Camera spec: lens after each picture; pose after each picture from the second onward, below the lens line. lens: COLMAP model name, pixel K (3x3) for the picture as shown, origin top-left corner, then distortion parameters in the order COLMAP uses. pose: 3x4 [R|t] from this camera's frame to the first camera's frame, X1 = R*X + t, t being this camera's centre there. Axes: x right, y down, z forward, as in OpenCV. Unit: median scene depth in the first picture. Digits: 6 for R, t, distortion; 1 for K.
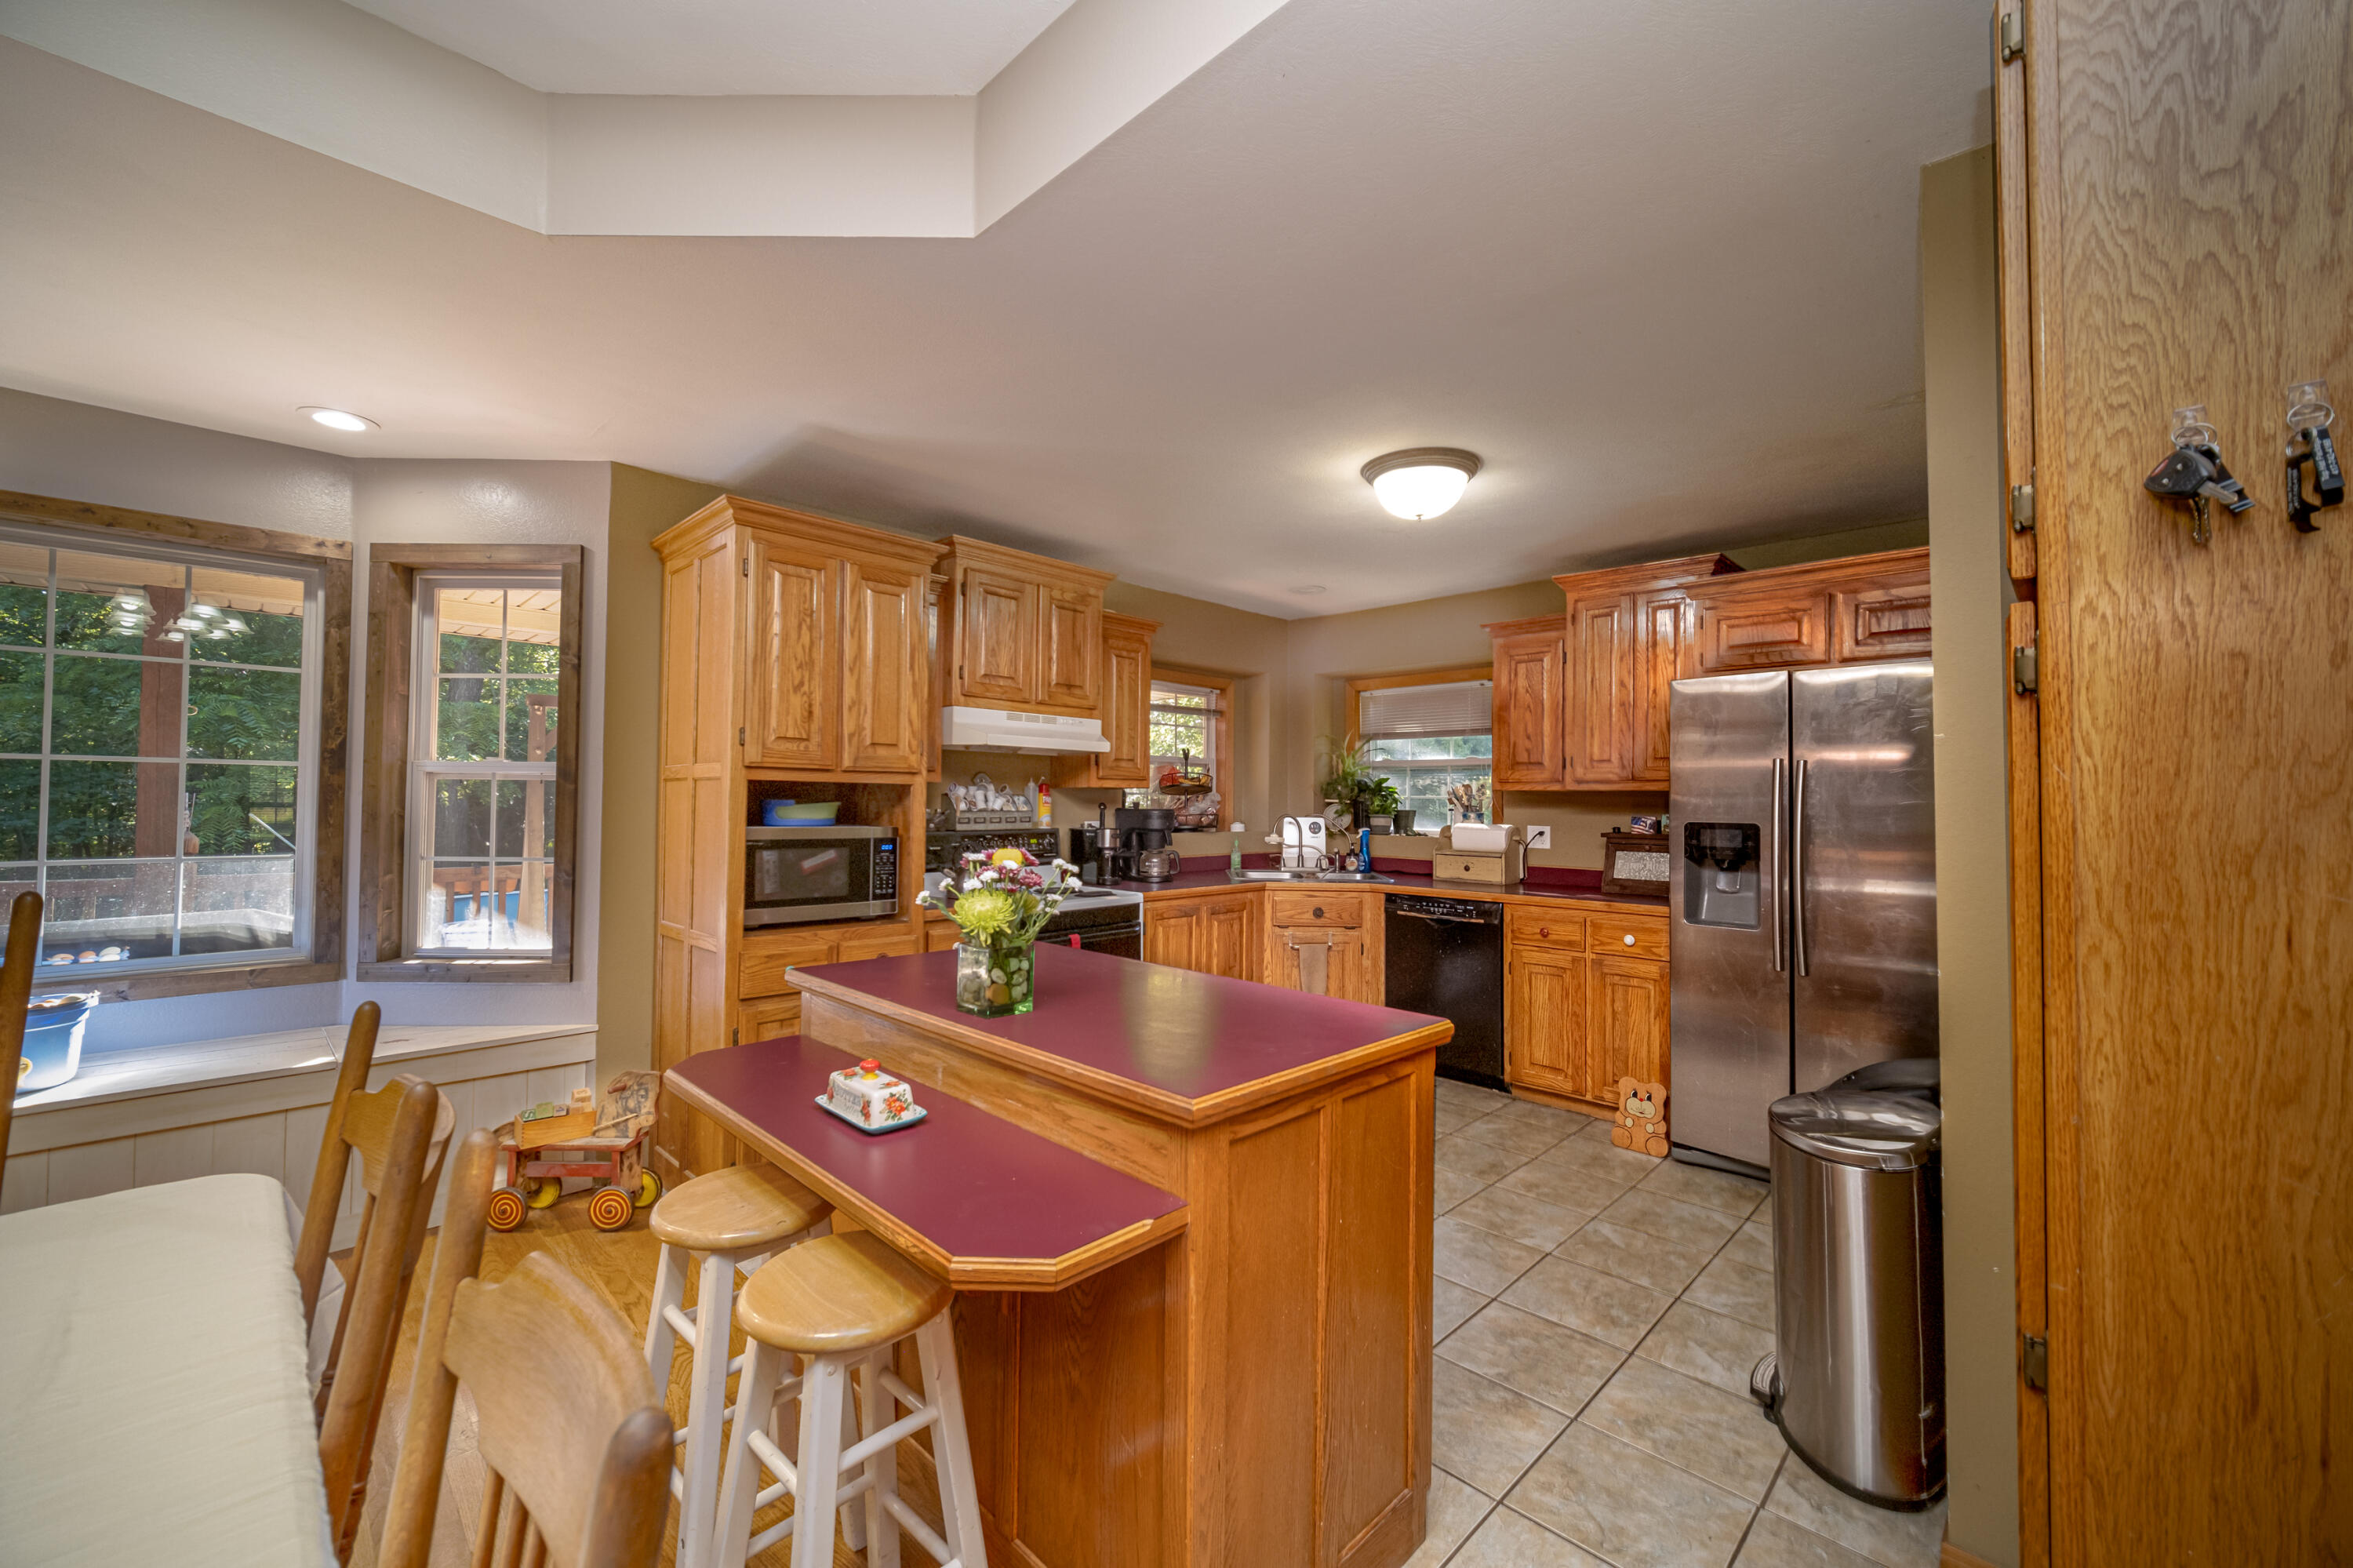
lens RADIAL K [[932.6, 0, 1176.5], [0, 932.6, 784.0], [0, 0, 1]] dist [-0.001063, -0.000302]
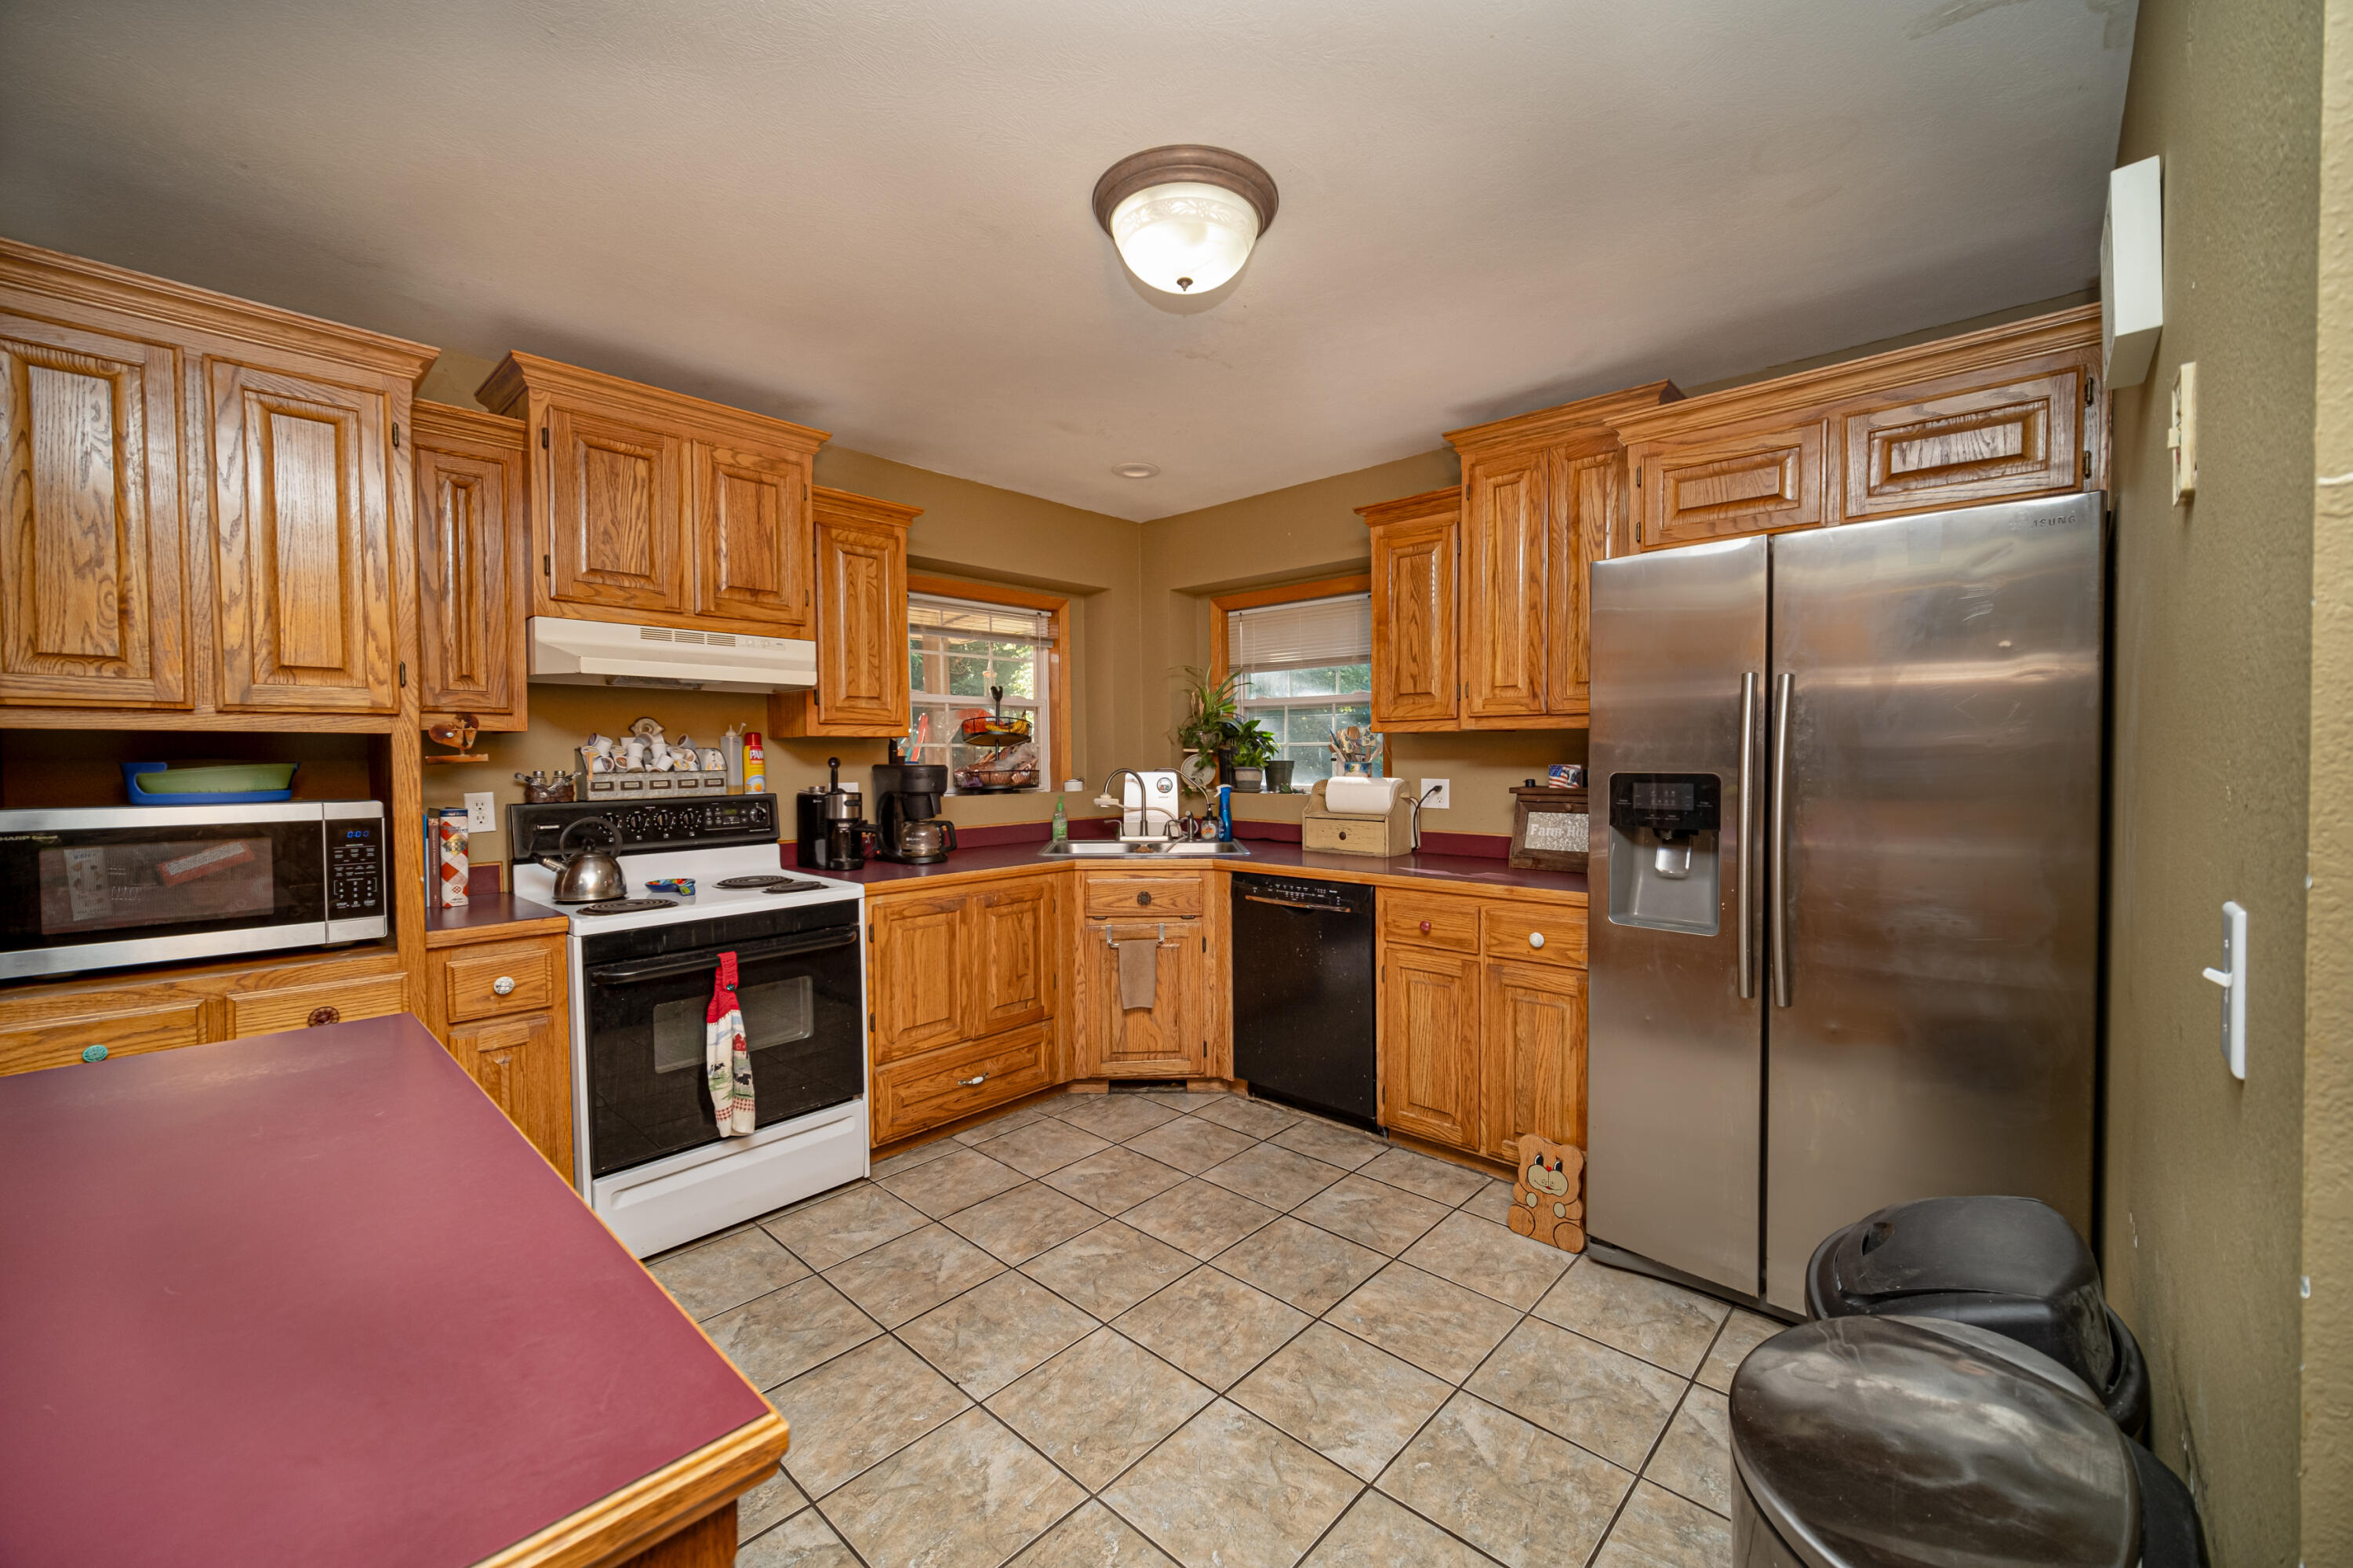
lens RADIAL K [[932.6, 0, 1176.5], [0, 932.6, 784.0], [0, 0, 1]] dist [-0.001063, -0.000302]
pose [[0.999395, -0.017193, 0.030219, 0.171640], [0.015664, 0.998619, 0.050141, 0.008654], [-0.031040, -0.049638, 0.998285, 0.273565]]
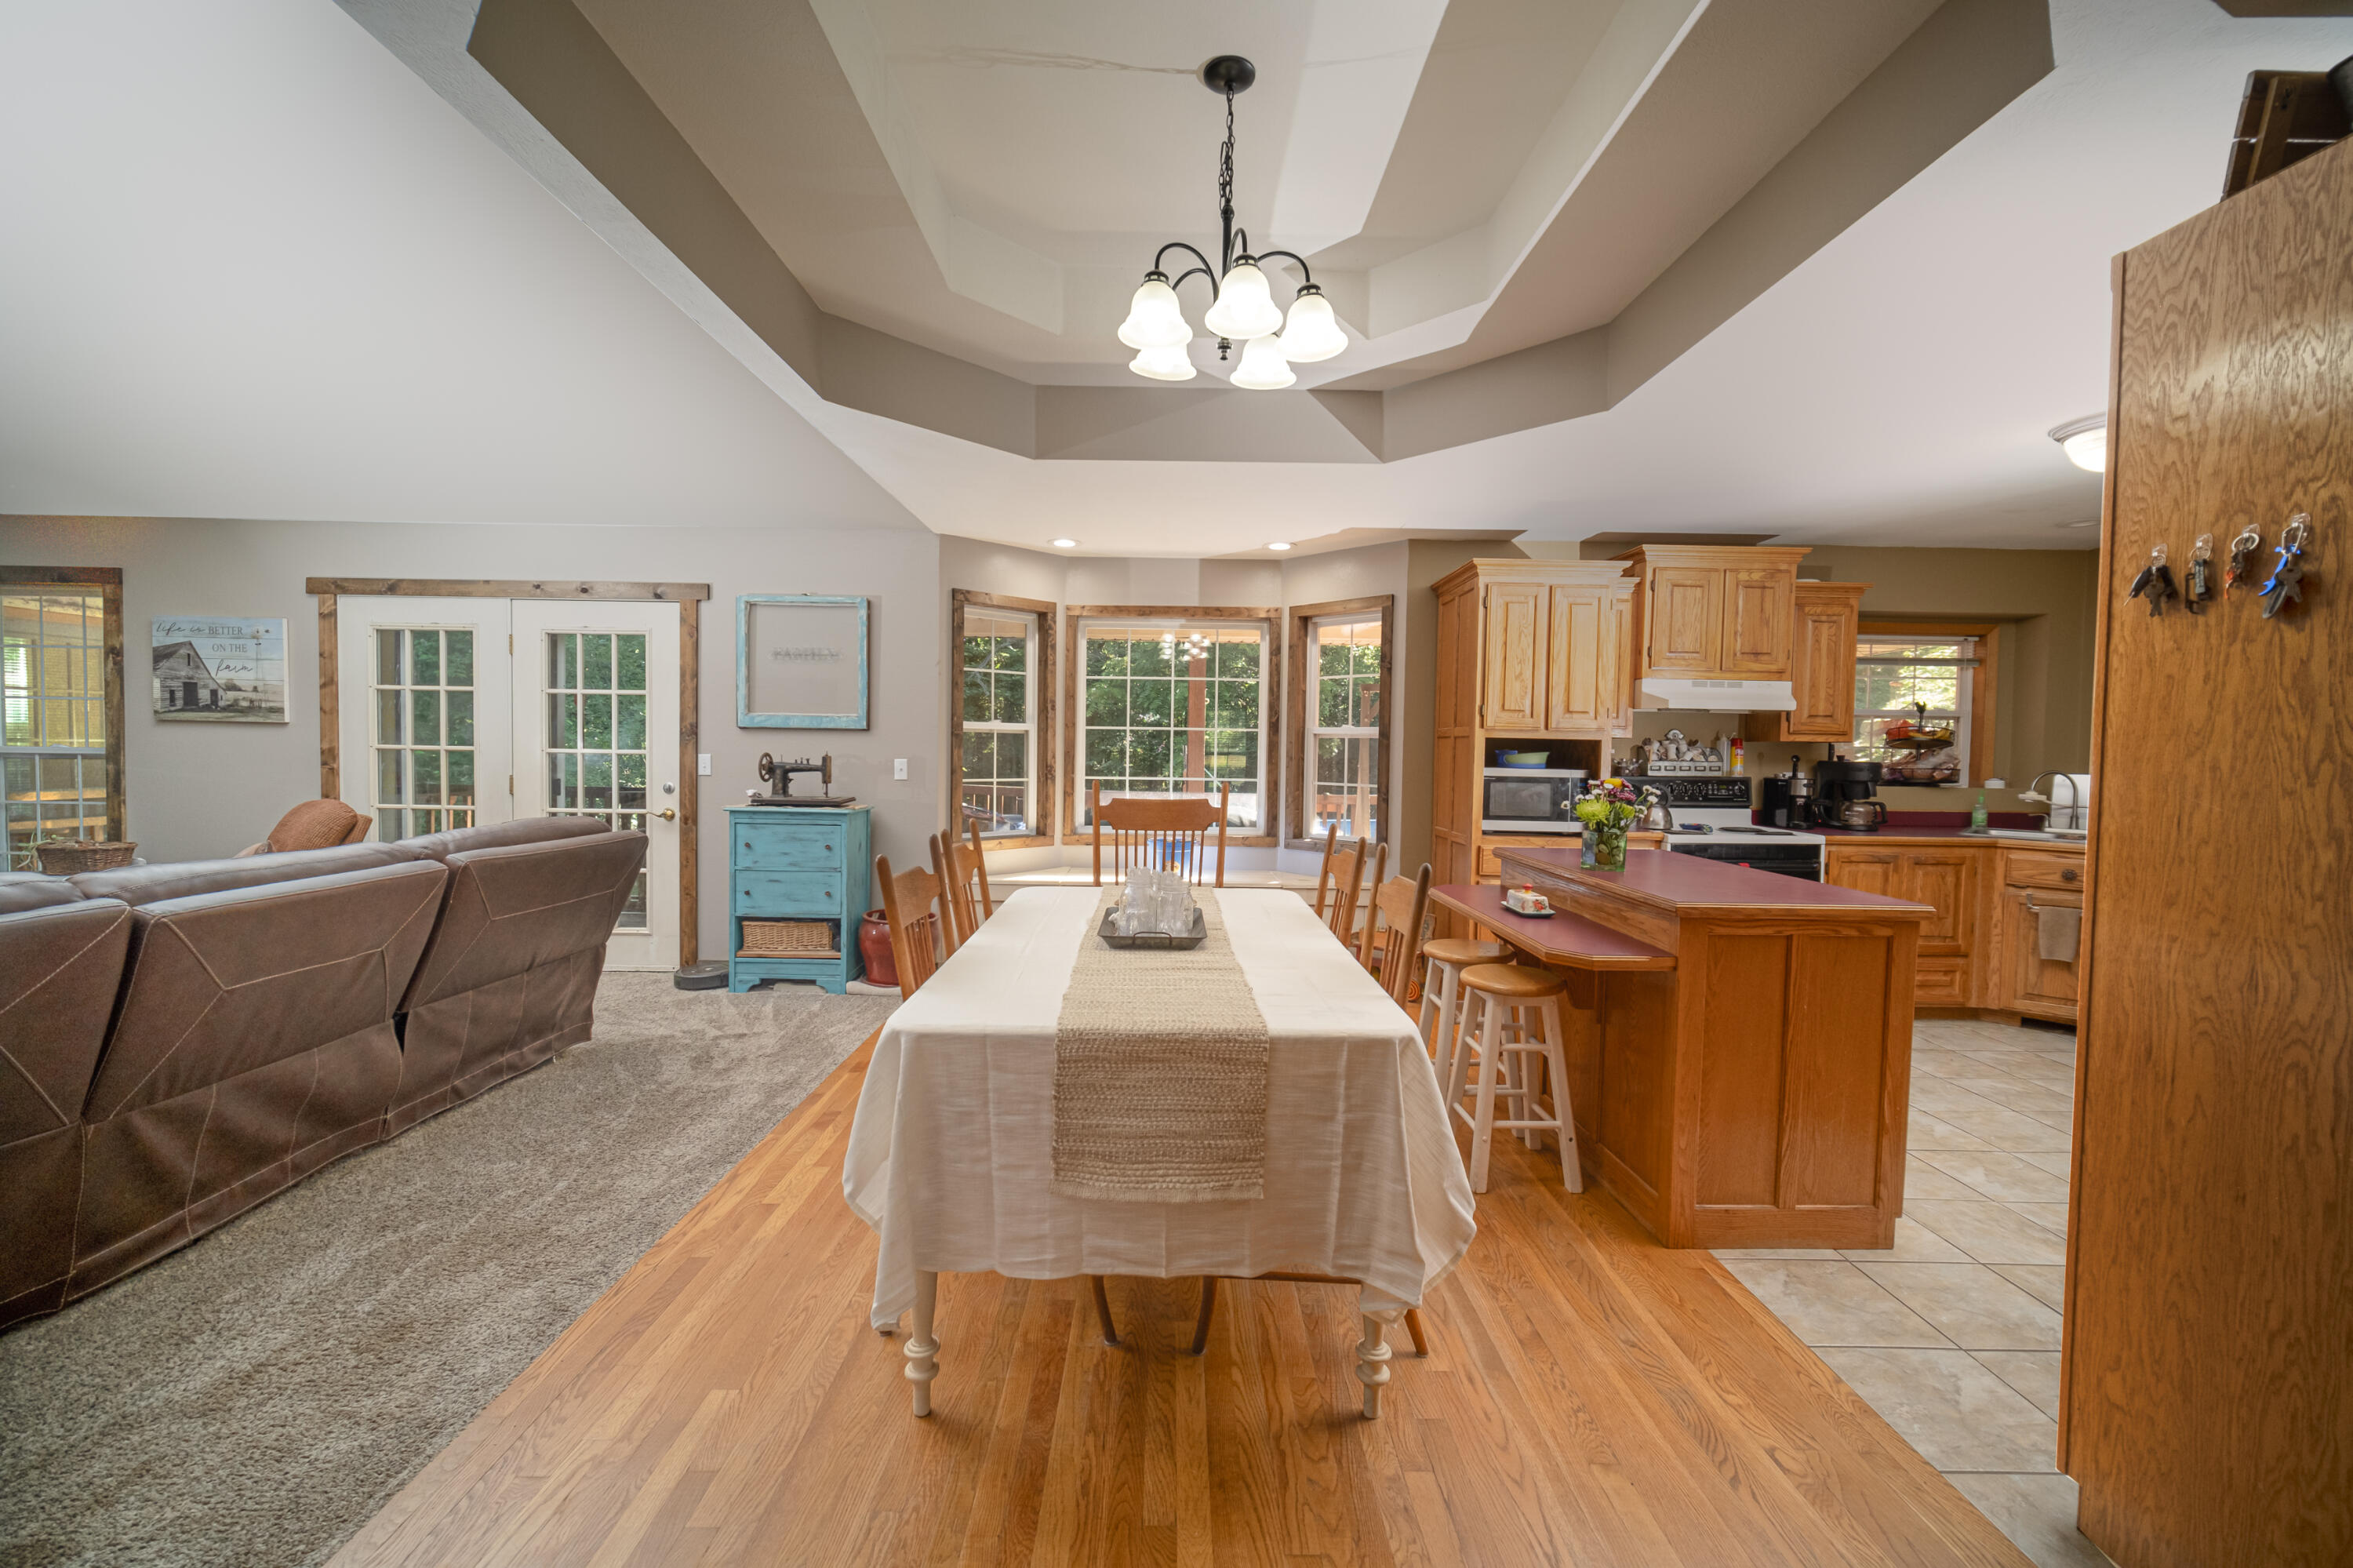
lens RADIAL K [[932.6, 0, 1176.5], [0, 932.6, 784.0], [0, 0, 1]] dist [-0.001063, -0.000302]
pose [[0.710881, 0.030904, -0.702633, 0.184892], [0.004482, 0.998815, 0.048466, -0.003235], [0.703298, -0.037602, 0.709900, -0.323452]]
